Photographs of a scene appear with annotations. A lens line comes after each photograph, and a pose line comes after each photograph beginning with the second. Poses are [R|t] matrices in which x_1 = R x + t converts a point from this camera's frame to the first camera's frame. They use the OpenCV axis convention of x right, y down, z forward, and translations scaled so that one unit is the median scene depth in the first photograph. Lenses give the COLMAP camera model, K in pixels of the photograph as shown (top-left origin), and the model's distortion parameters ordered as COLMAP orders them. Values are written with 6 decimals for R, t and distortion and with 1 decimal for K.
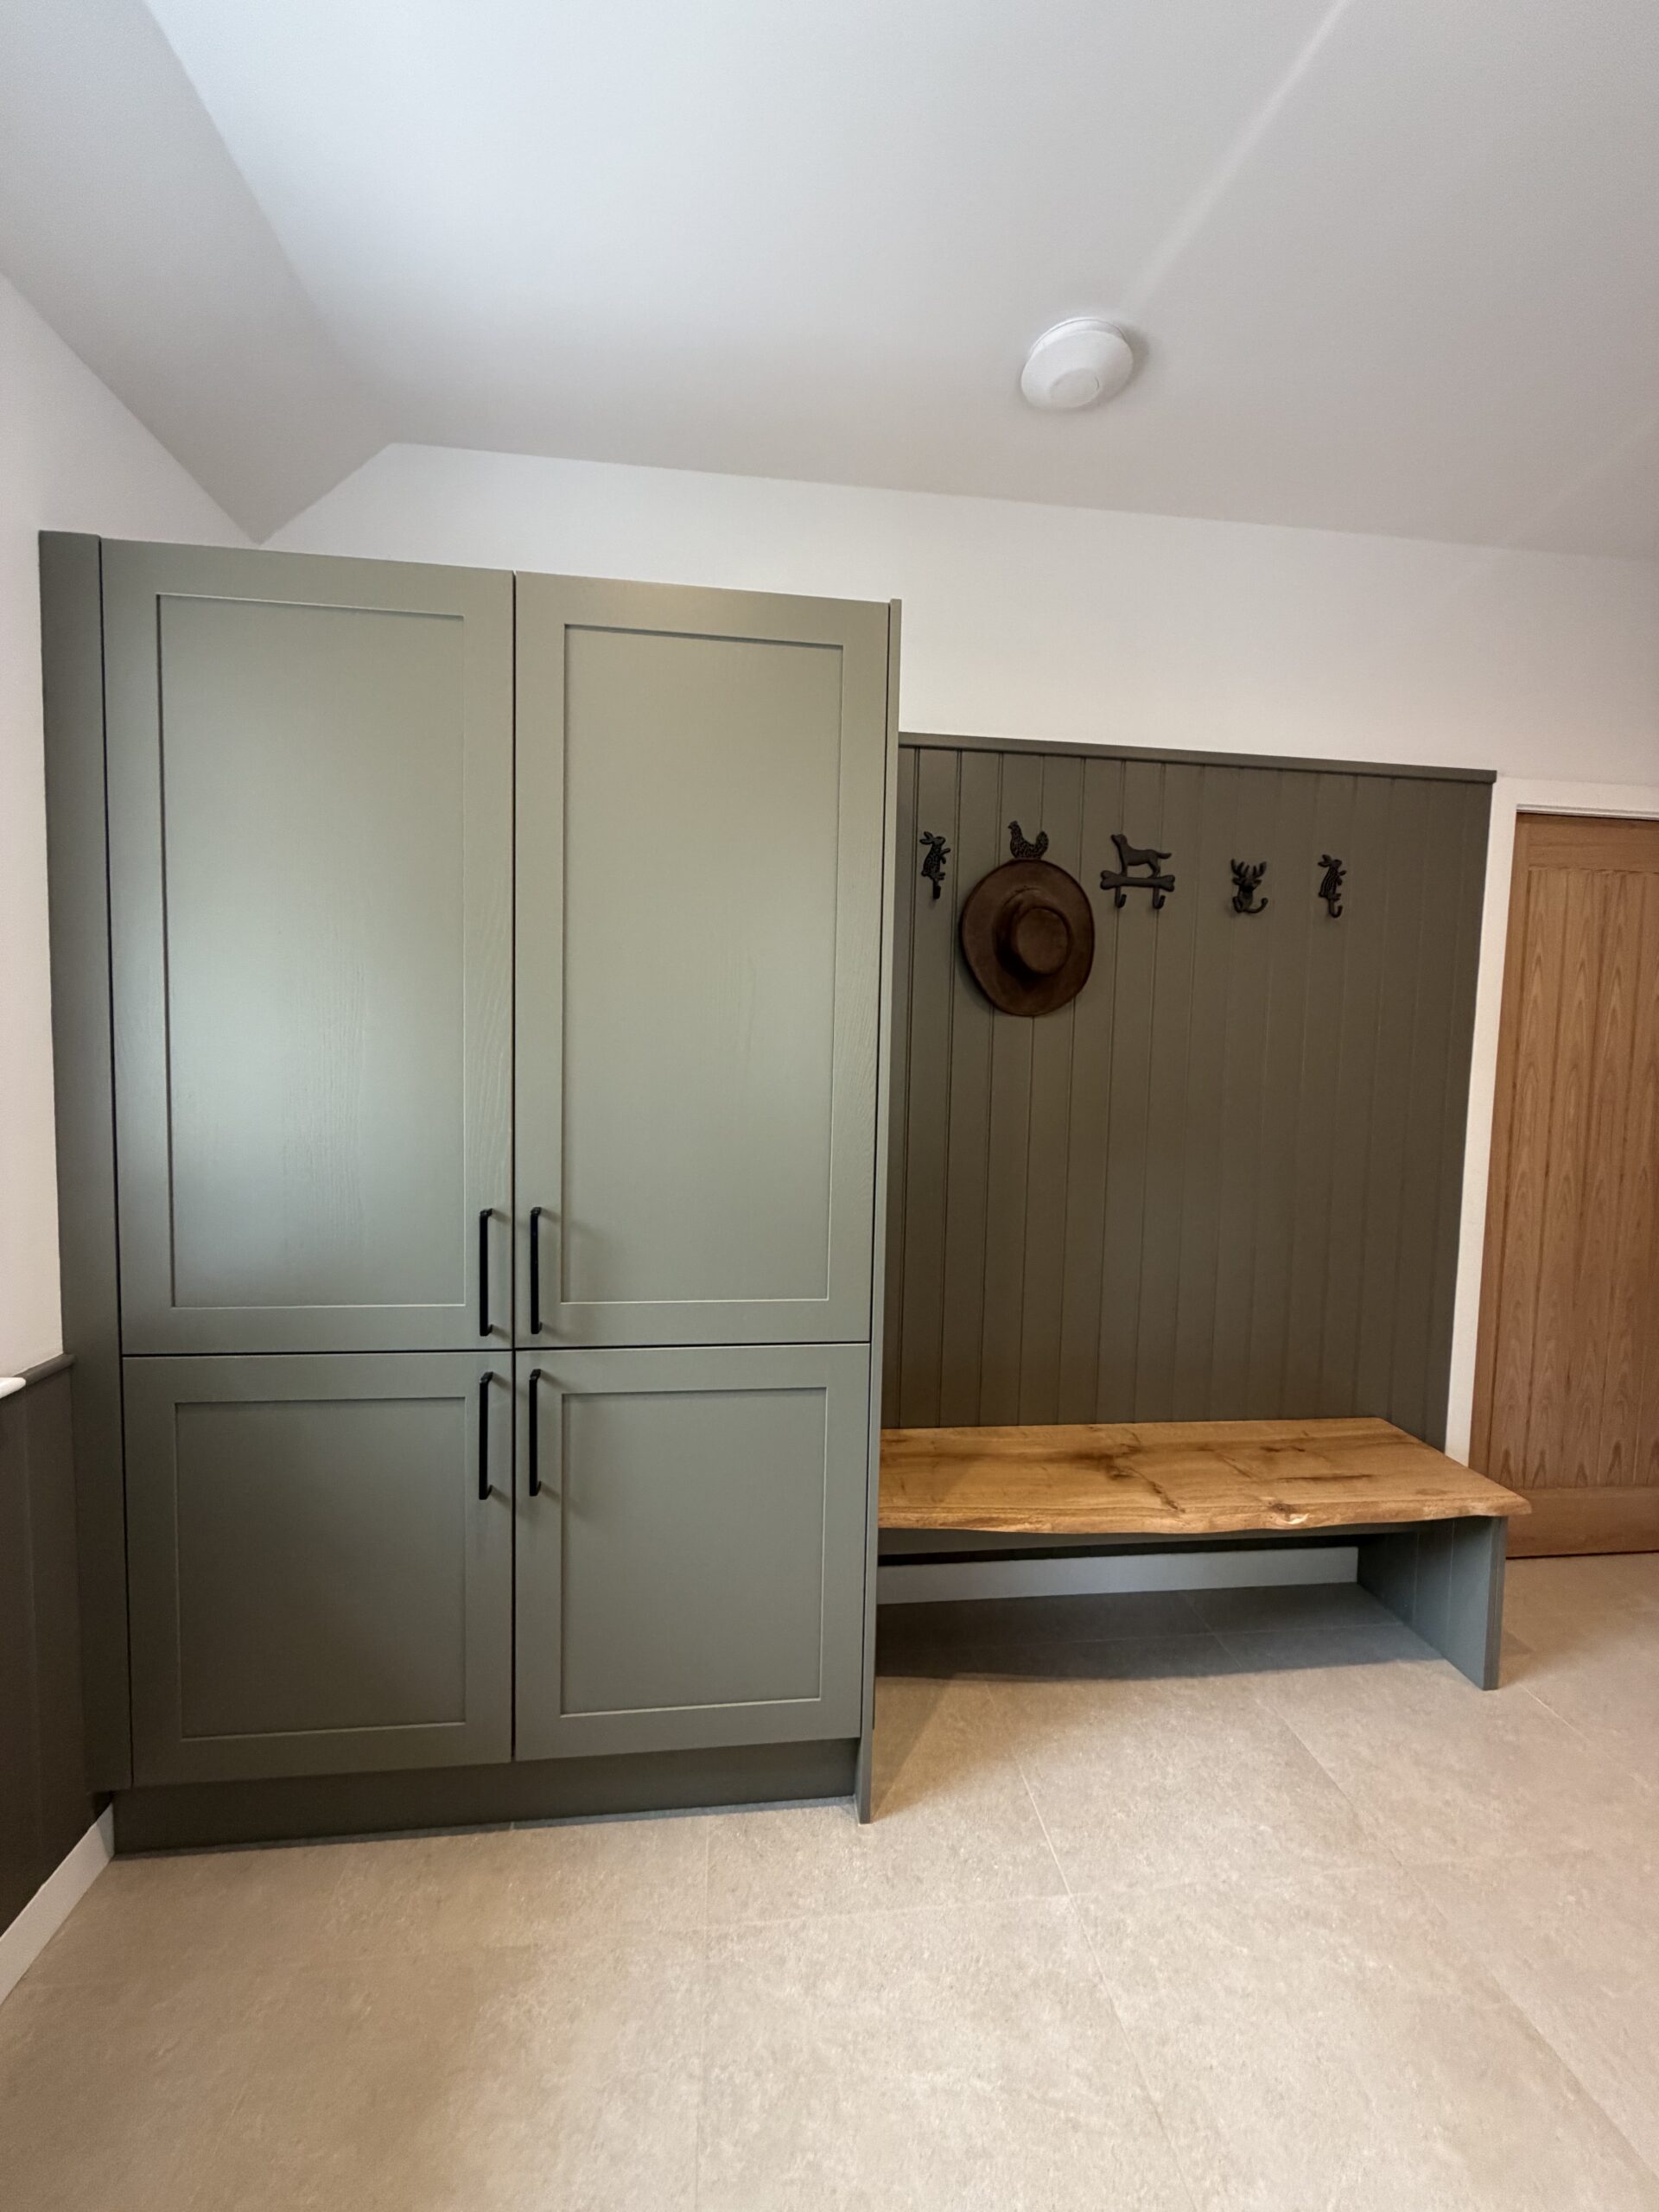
lens RADIAL K [[878.0, 0, 828.3], [0, 878.0, 1097.1], [0, 0, 1]] dist [-0.000422, 0.000057]
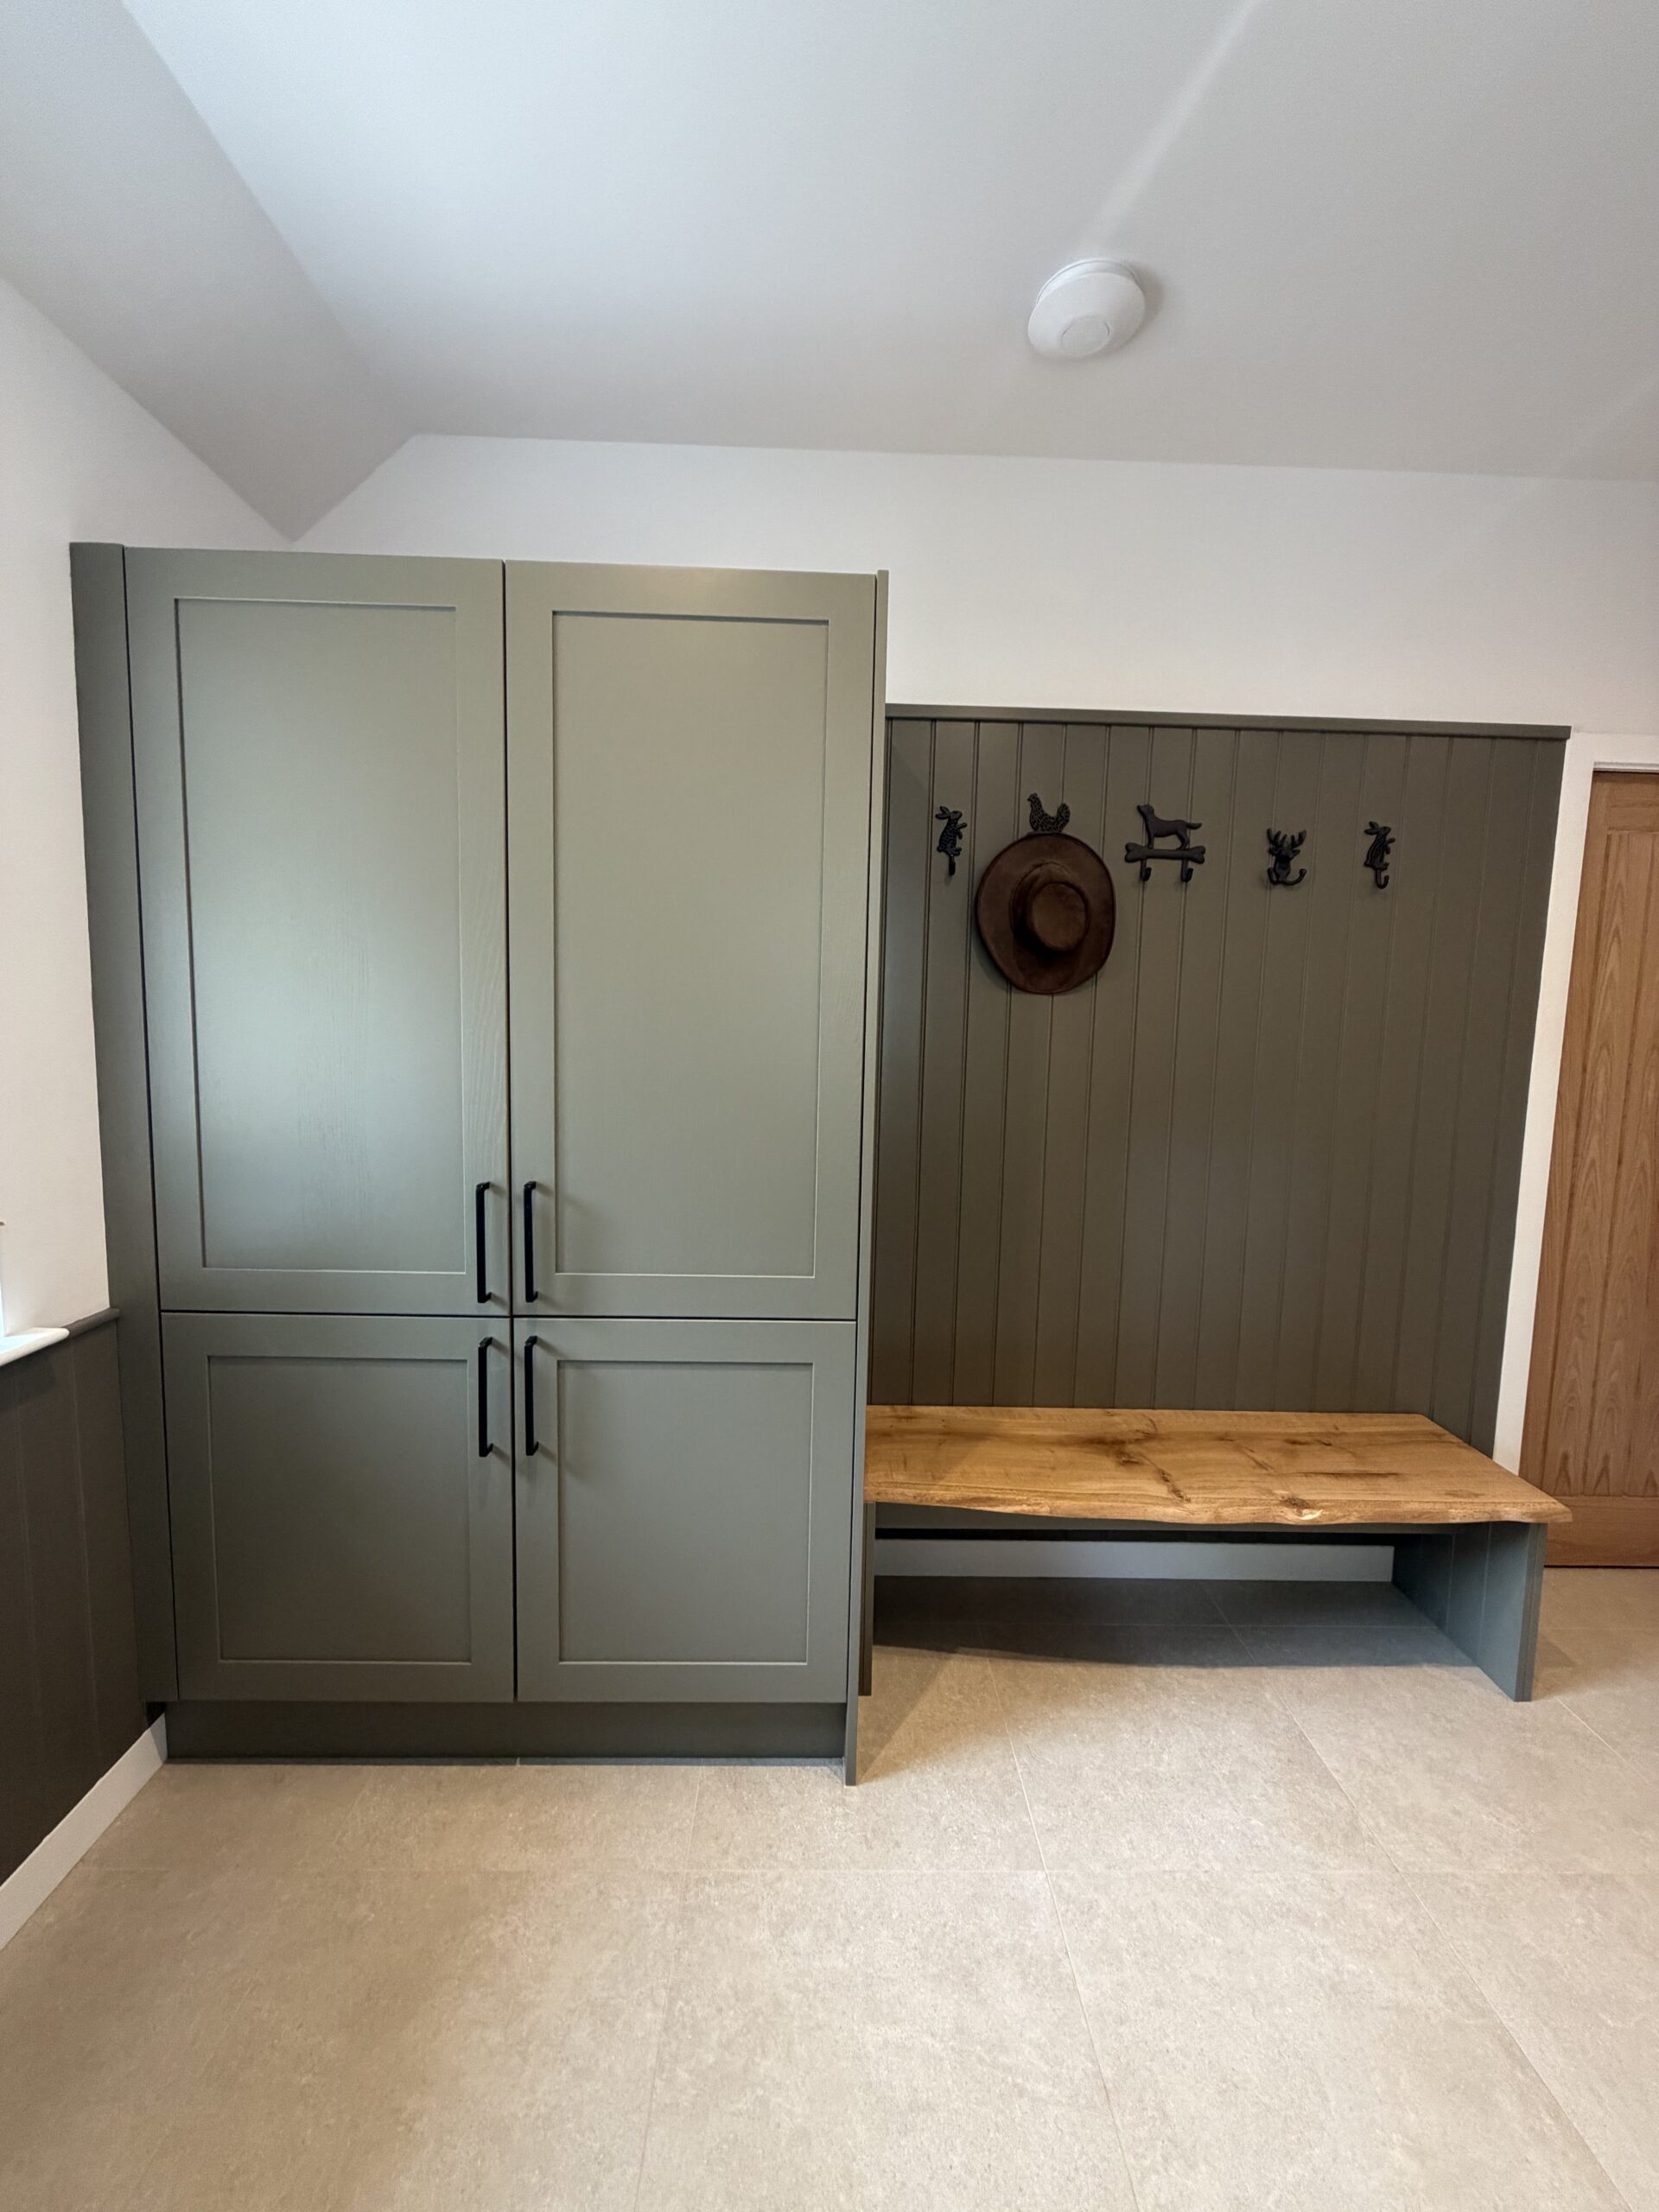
lens RADIAL K [[877.2, 0, 828.5], [0, 877.2, 1097.1], [0, 0, 1]] dist [-0.000834, 0.000296]
pose [[0.995855, 0.008921, -0.090520, 0.105080], [-0.006250, 0.999538, 0.029753, -0.007055], [0.090744, -0.029064, 0.995450, 0.001056]]
